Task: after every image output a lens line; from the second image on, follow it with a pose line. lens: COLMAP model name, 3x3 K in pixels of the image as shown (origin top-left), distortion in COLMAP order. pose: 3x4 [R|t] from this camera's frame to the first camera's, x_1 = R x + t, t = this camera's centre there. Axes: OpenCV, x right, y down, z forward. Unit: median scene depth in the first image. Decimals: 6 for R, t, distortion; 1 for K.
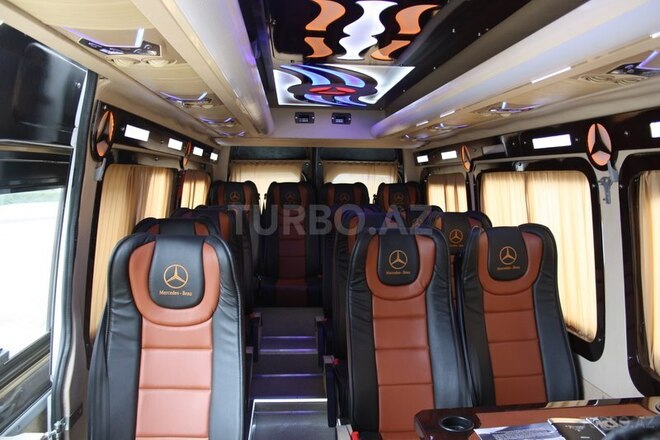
lens RADIAL K [[574.6, 0, 330.0], [0, 574.6, 220.0], [0, 0, 1]] dist [-0.013707, -0.010178]
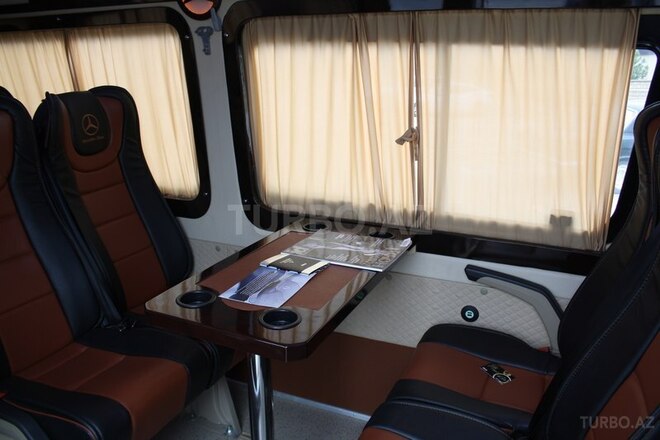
lens RADIAL K [[574.6, 0, 330.0], [0, 574.6, 220.0], [0, 0, 1]] dist [-0.013707, -0.010178]
pose [[0.512372, -0.229521, 0.827523, -0.258966], [0.076085, 0.971965, 0.222474, 0.039091], [-0.855386, -0.051027, 0.515471, 0.258373]]
